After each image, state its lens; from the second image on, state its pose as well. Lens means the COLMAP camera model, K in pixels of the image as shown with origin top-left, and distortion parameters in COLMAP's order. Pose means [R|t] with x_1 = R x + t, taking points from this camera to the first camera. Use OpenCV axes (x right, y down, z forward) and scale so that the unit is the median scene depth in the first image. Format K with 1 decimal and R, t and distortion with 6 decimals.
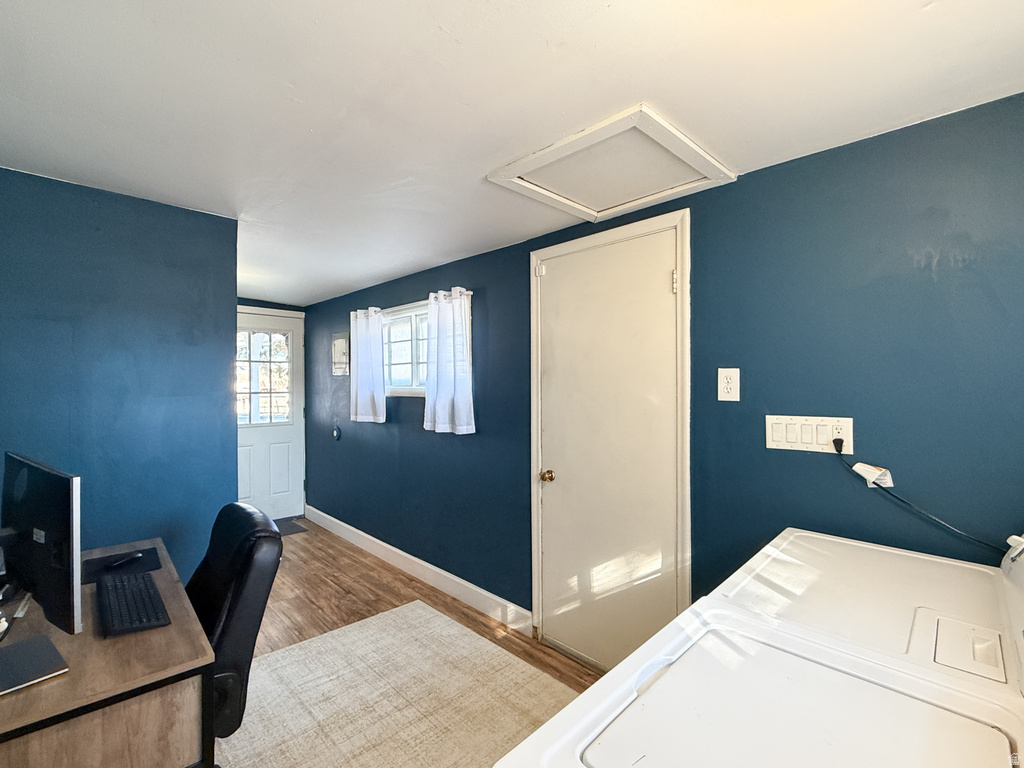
lens RADIAL K [[476.7, 0, 513.8], [0, 476.7, 382.5], [0, 0, 1]] dist [-0.000756, -0.000715]
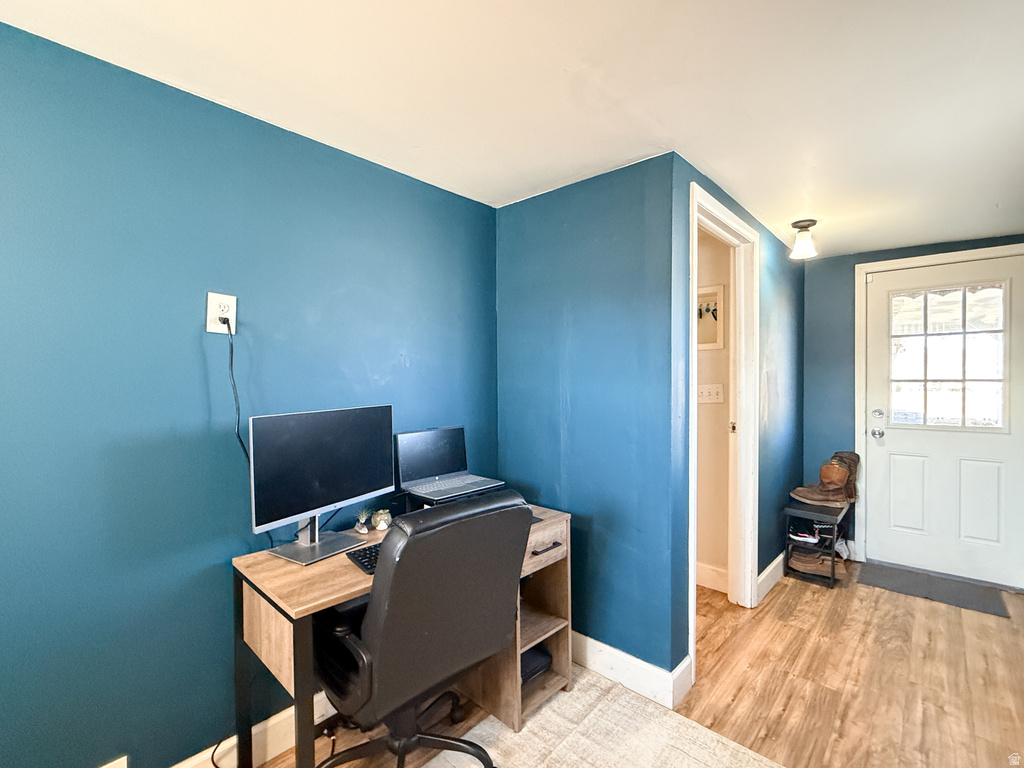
lens RADIAL K [[476.7, 0, 511.7], [0, 476.7, 377.2], [0, 0, 1]] dist [-0.000756, -0.000715]
pose [[0.061382, 0.007556, -0.998086, 0.167733], [-0.002243, 0.999970, 0.007433, 0.020708], [0.998112, 0.001783, 0.061397, 0.552903]]
